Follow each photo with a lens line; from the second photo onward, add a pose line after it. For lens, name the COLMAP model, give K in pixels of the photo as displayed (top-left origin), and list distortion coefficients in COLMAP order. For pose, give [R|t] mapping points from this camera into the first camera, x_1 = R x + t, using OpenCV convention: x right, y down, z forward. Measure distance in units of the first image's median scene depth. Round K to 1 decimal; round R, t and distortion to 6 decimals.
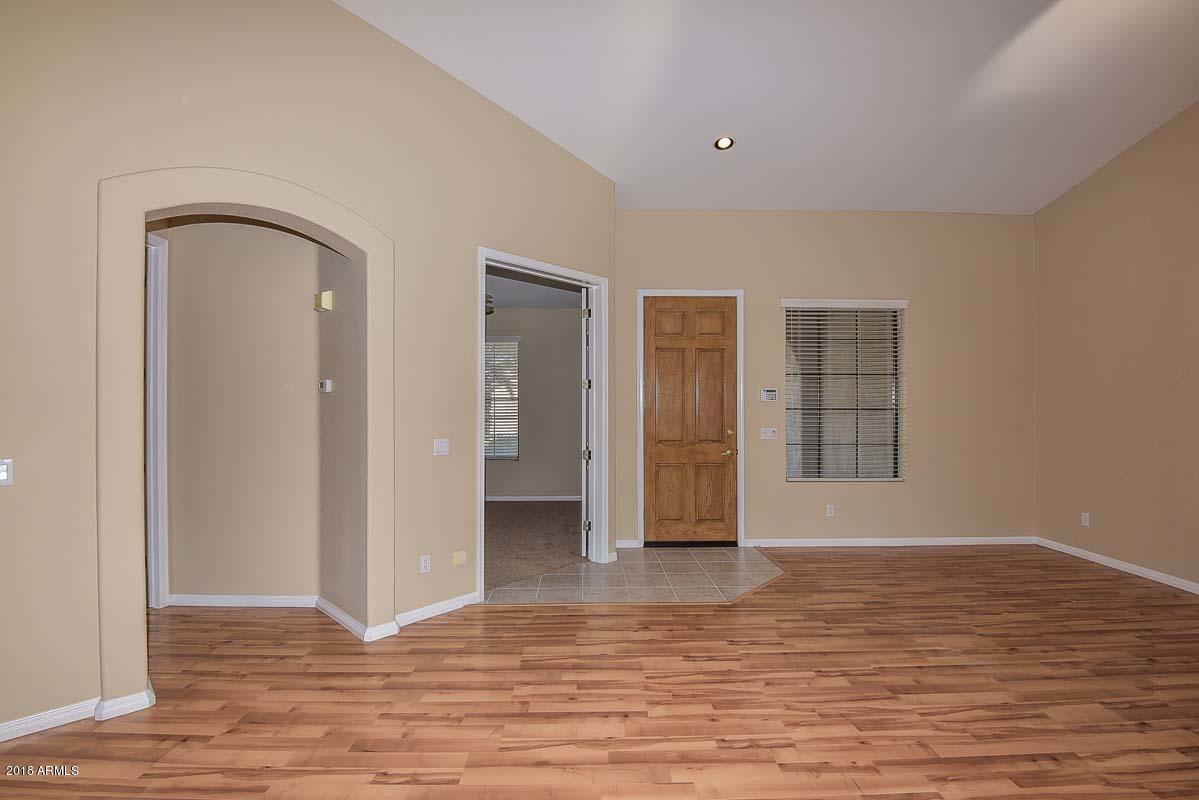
lens RADIAL K [[564.3, 0, 602.0], [0, 564.3, 400.4], [0, 0, 1]] dist [-0.004003, -0.000686]
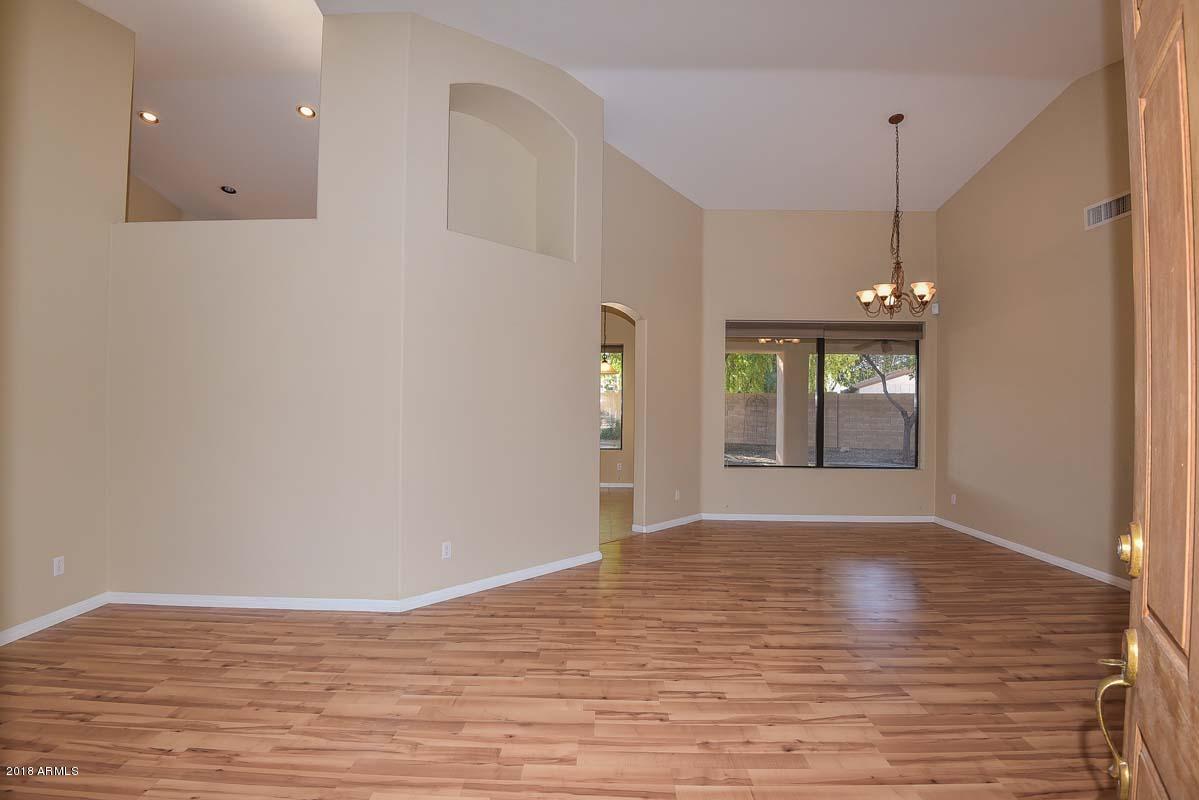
lens RADIAL K [[564.3, 0, 596.7], [0, 564.3, 399.9], [0, 0, 1]] dist [-0.004003, -0.000686]
pose [[-0.999007, -0.014977, 0.041952, 0.334549], [-0.015361, 0.999843, -0.008829, 0.012786], [-0.041813, -0.009465, -0.999081, 2.010983]]
